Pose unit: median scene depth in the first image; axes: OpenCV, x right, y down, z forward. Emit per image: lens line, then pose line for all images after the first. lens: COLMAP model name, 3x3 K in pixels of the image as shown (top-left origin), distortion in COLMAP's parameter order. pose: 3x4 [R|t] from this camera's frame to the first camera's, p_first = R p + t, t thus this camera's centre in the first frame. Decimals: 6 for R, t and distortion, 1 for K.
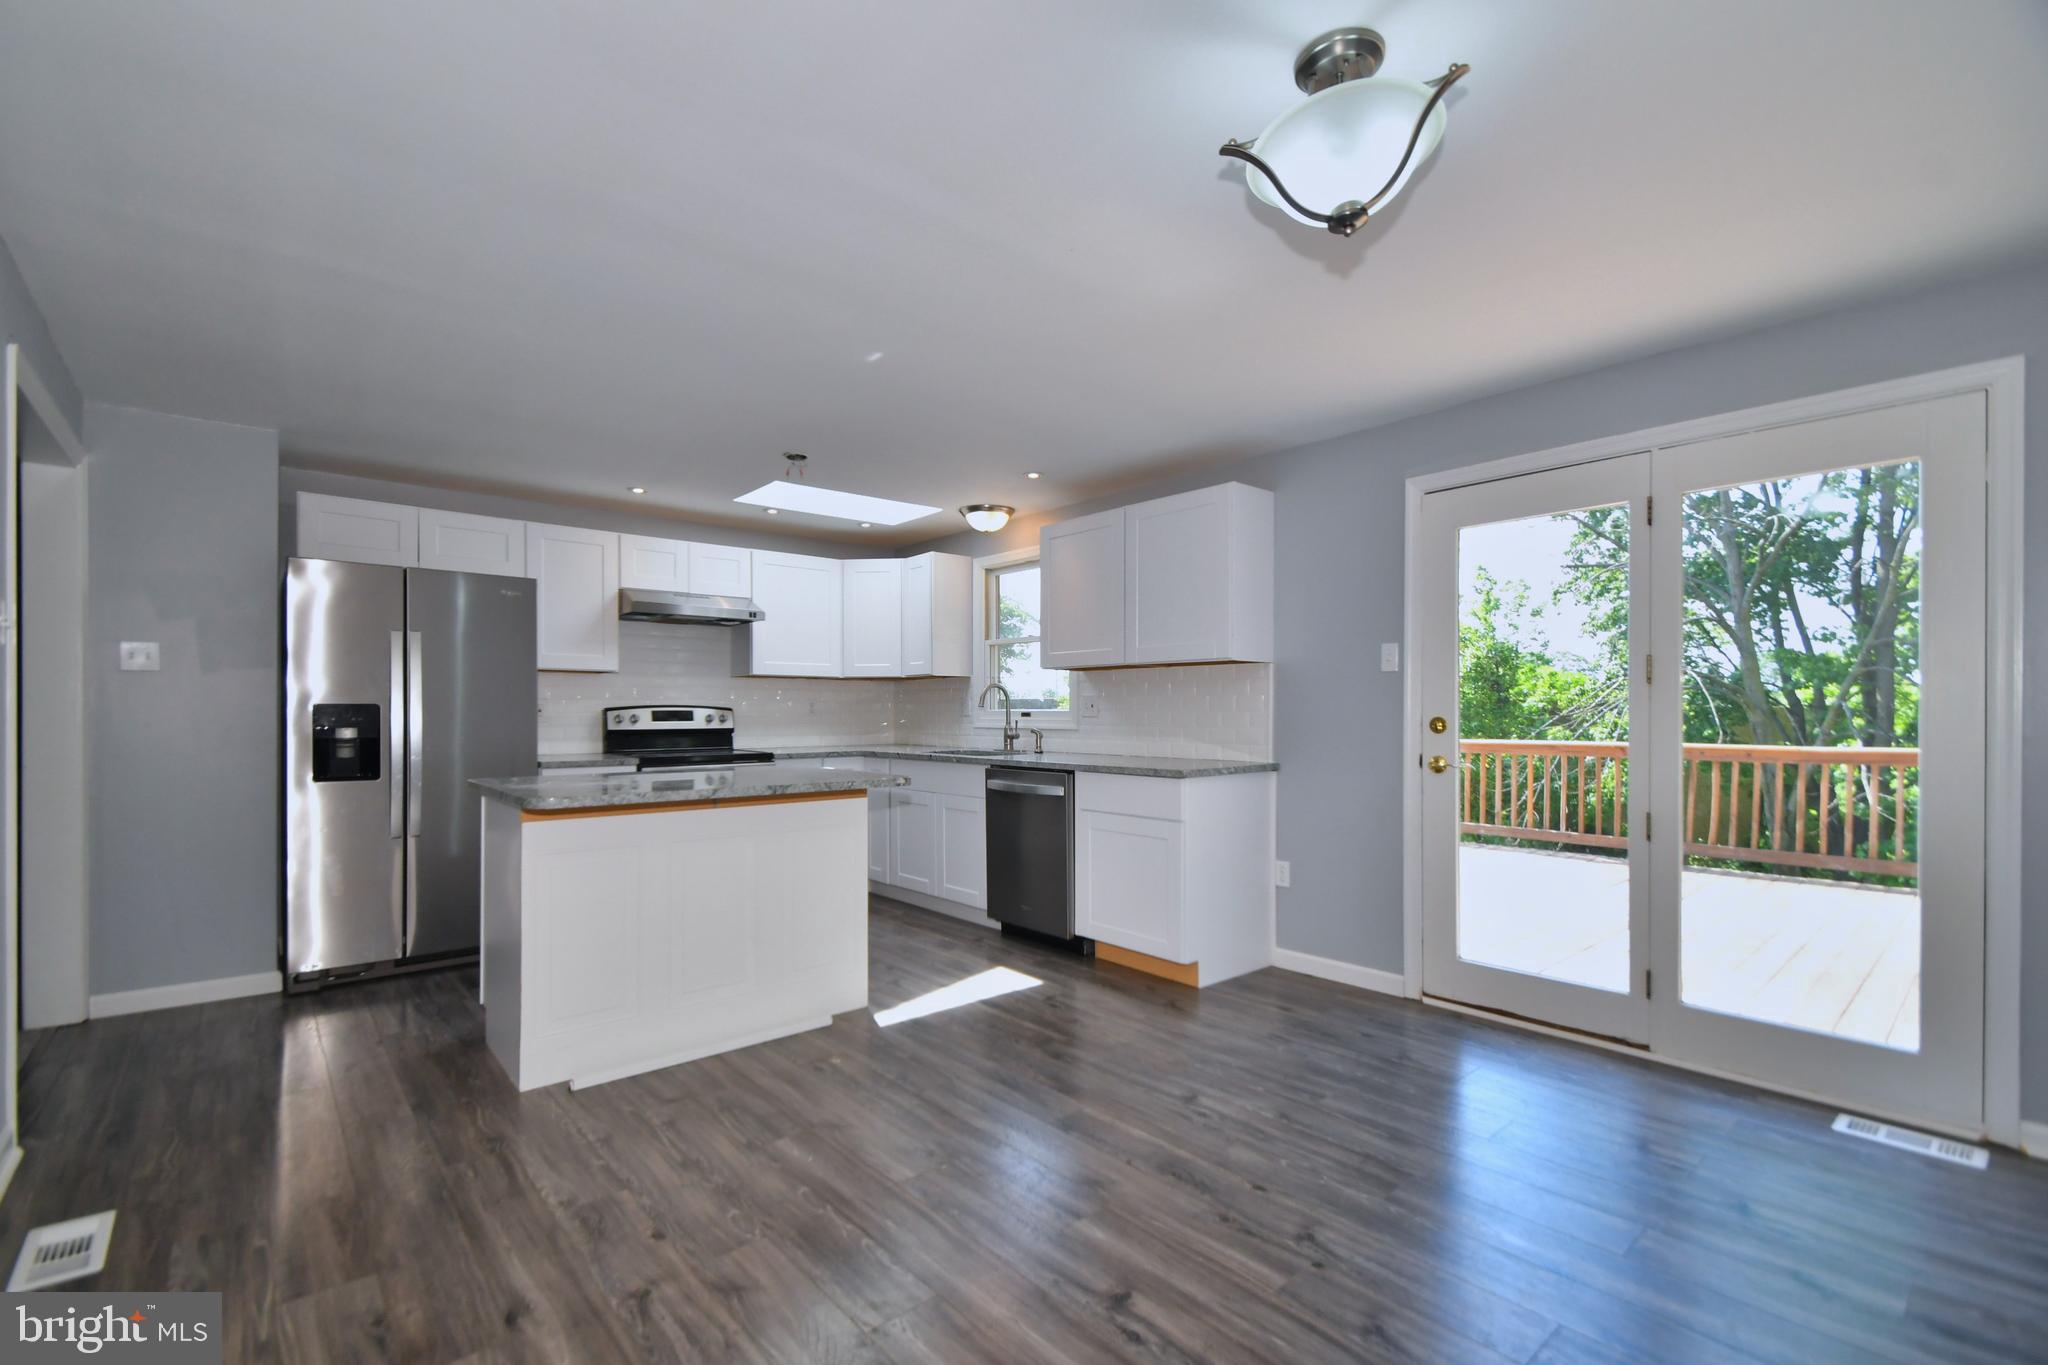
lens RADIAL K [[895.1, 0, 1001.9], [0, 895.1, 716.2], [0, 0, 1]] dist [0.019687, -0.017295]
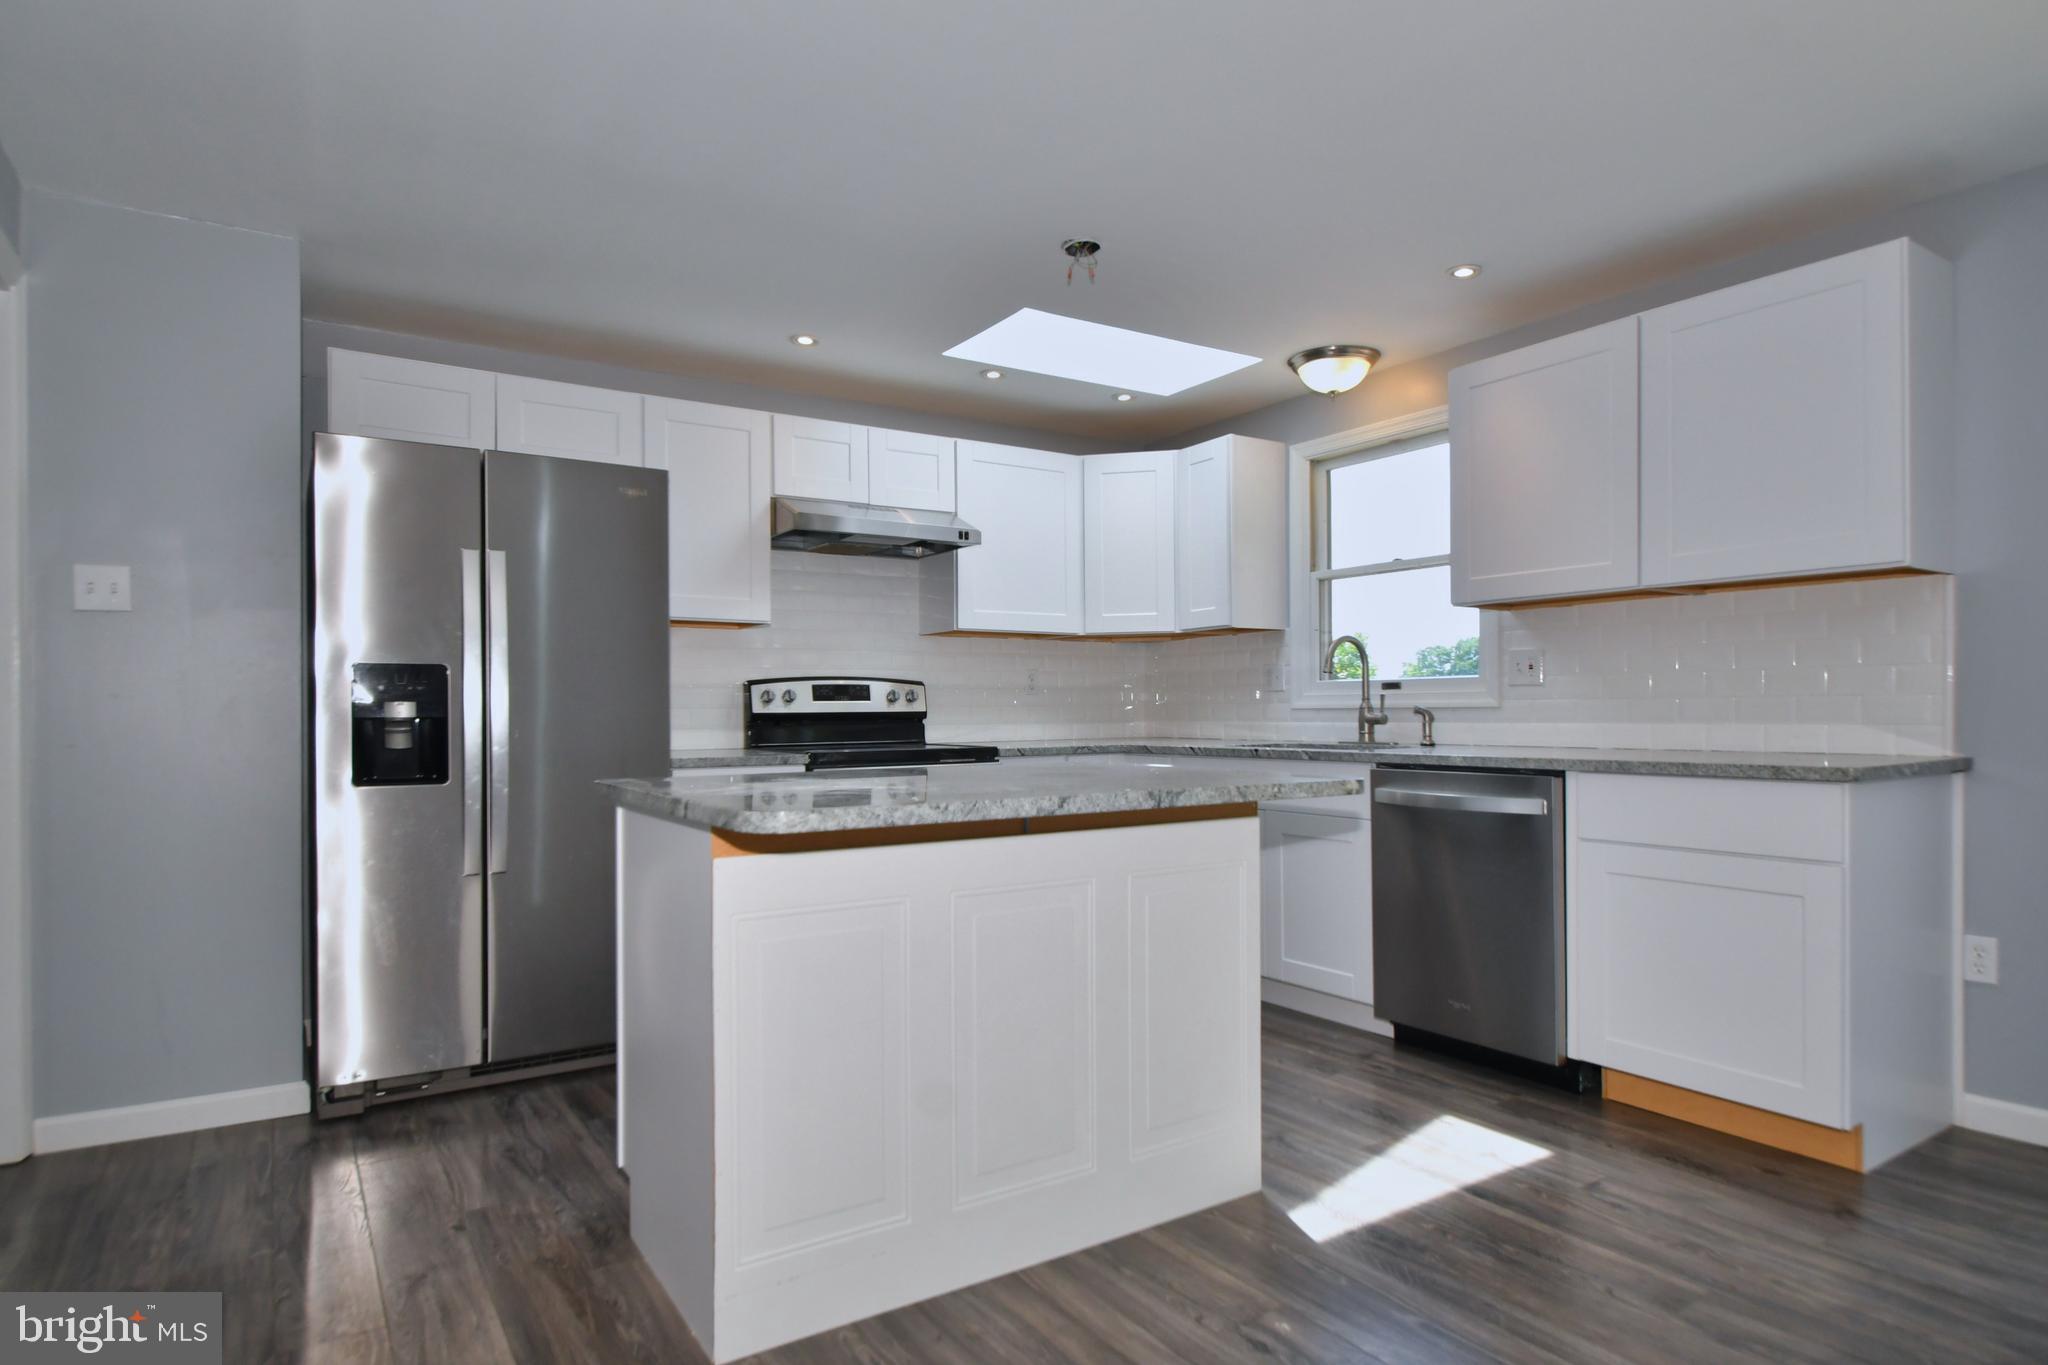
lens RADIAL K [[1127.2, 0, 1000.0], [0, 1127.2, 717.4], [0, 0, 1]] dist [-0.001012, -0.011073]
pose [[0.991681, -0.005472, -0.128605, -0.190907], [0.005621, 0.999984, 0.000796, 0.024197], [0.128598, -0.001512, 0.991696, 0.247658]]
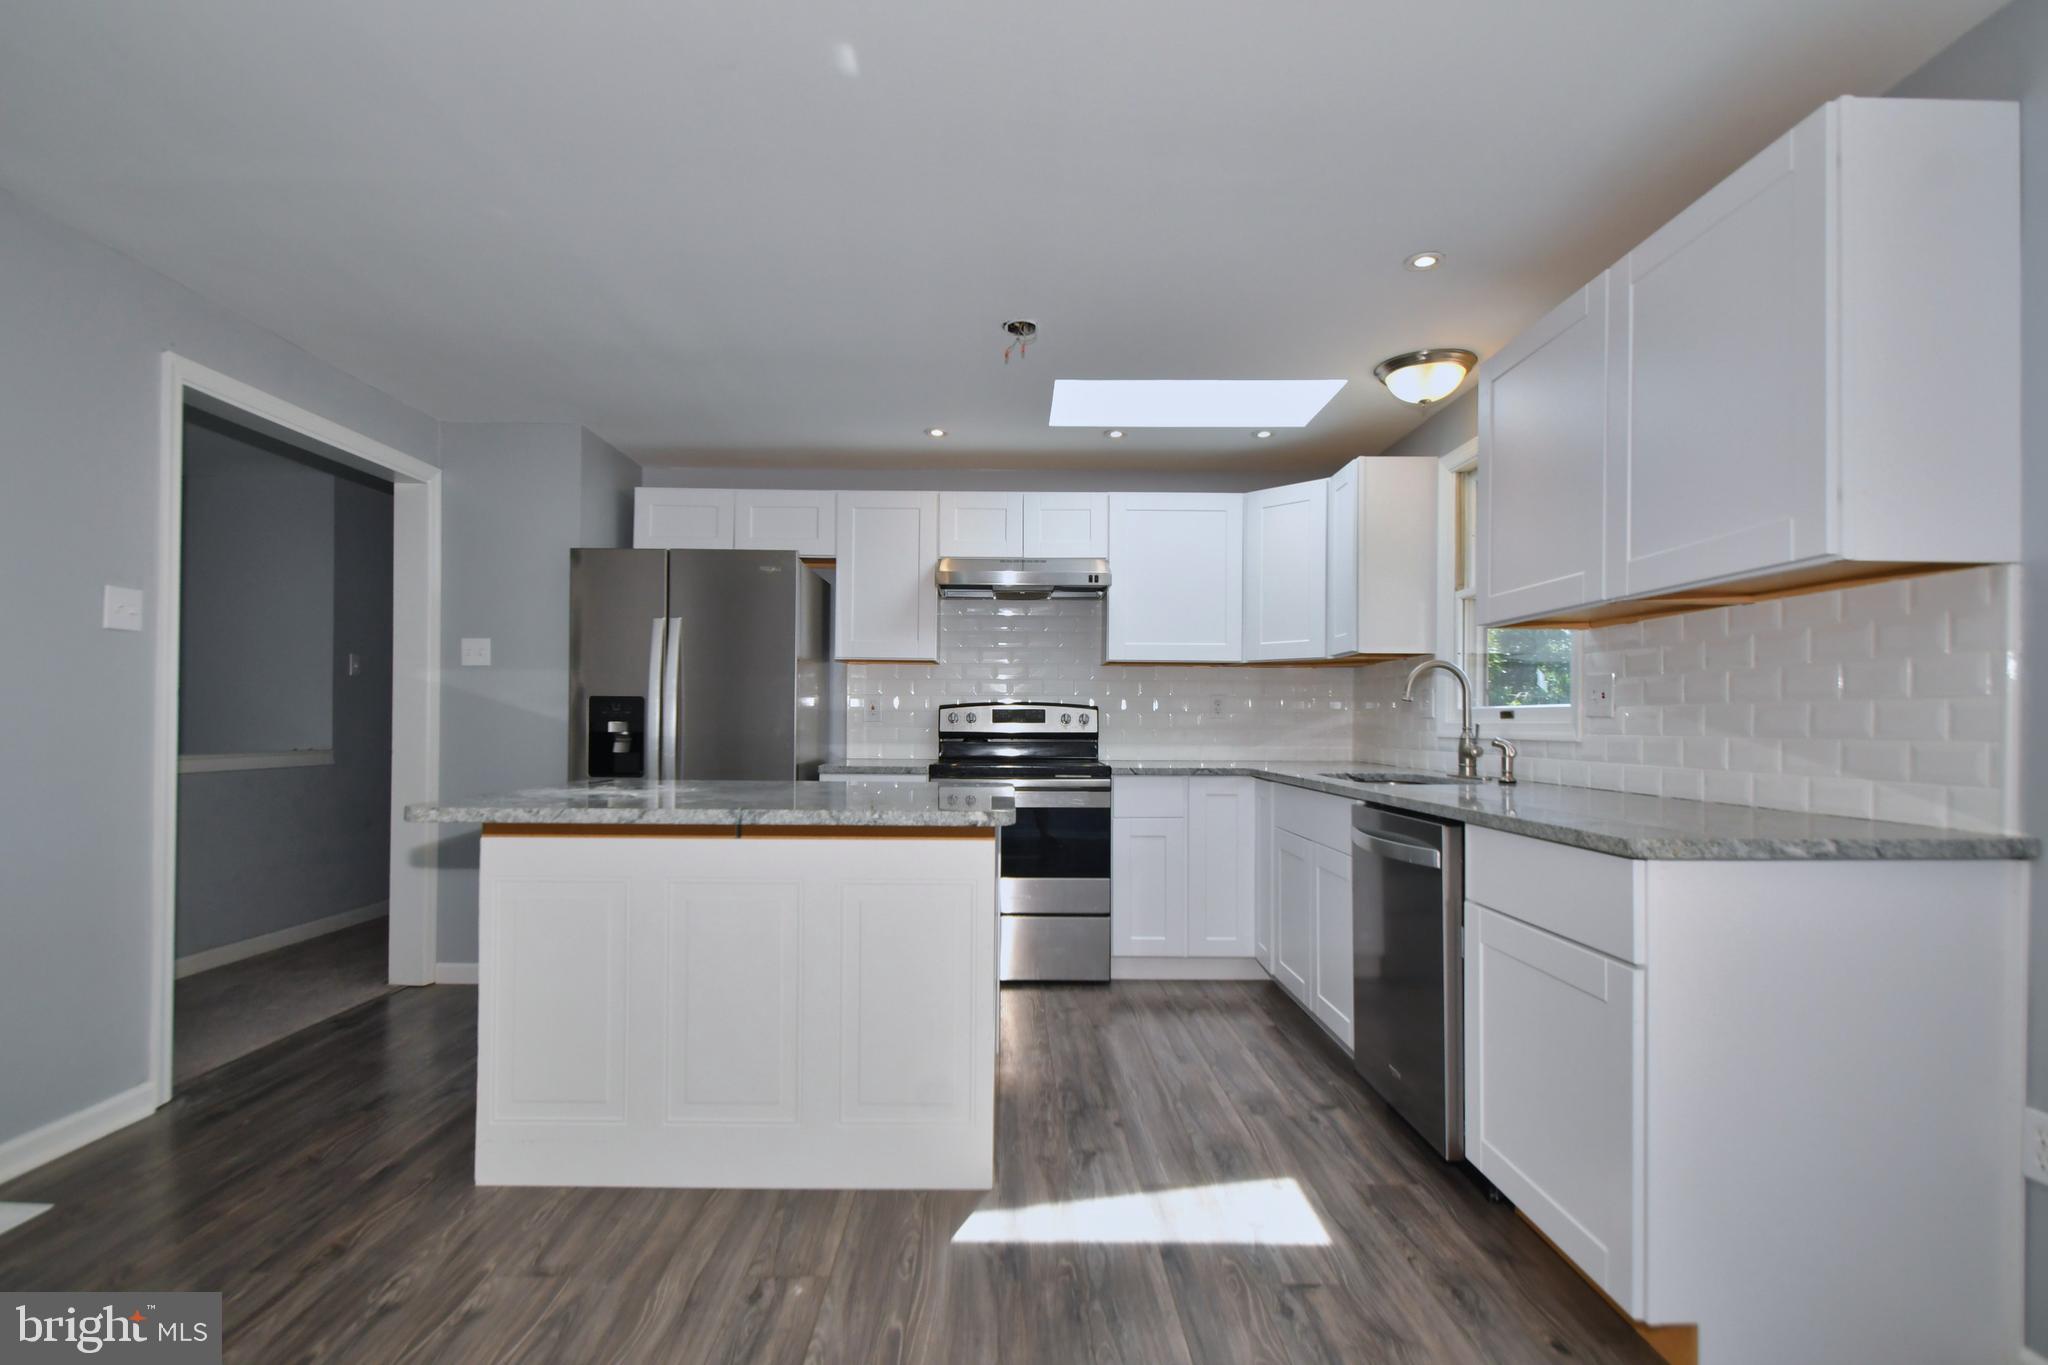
lens RADIAL K [[983.4, 0, 1006.7], [0, 983.4, 712.4], [0, 0, 1]] dist [-0.003989, -0.001413]
pose [[0.767134, 0.000481, -0.641487, 0.242852], [-0.011321, 0.999854, -0.012788, 0.010992], [0.641388, 0.017073, 0.767027, 0.433113]]
